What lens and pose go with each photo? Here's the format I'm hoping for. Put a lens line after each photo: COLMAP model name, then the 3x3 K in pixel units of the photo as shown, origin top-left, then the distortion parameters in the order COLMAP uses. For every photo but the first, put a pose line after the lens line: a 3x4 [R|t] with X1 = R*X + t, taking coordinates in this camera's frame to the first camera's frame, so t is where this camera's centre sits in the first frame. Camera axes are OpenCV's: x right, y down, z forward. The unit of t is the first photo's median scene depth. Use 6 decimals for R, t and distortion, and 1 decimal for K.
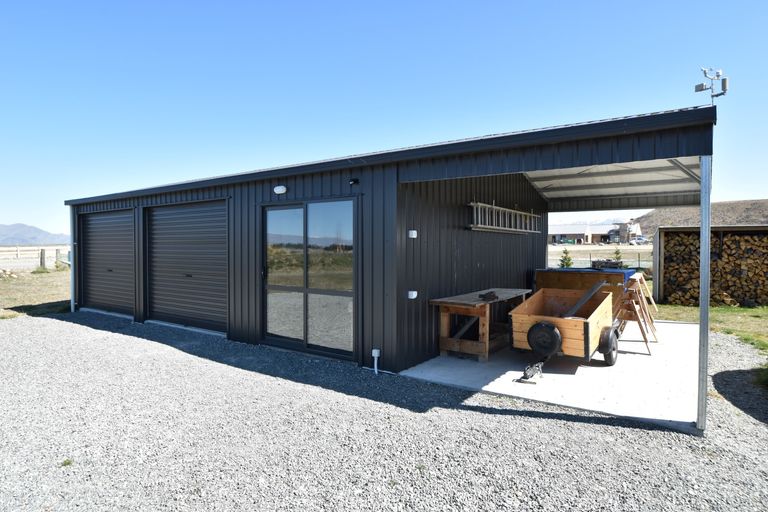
lens RADIAL K [[468.0, 0, 384.1], [0, 468.0, 254.9], [0, 0, 1]] dist [0.002265, 0.000284]
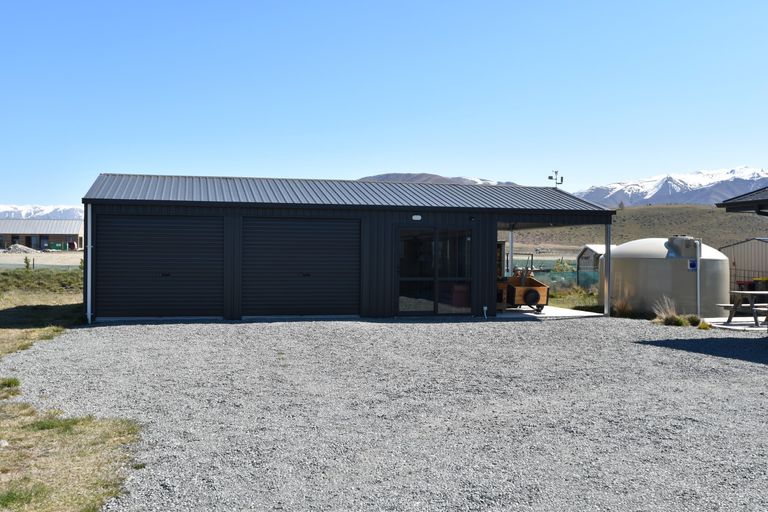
lens RADIAL K [[795.2, 0, 383.9], [0, 795.2, 256.4], [0, 0, 1]] dist [-0.005539, 0.000000]
pose [[0.656766, 0.003592, 0.754086, -2.620433], [0.008009, 0.999899, -0.011738, 0.029048], [-0.754052, 0.013748, 0.656671, -0.798243]]
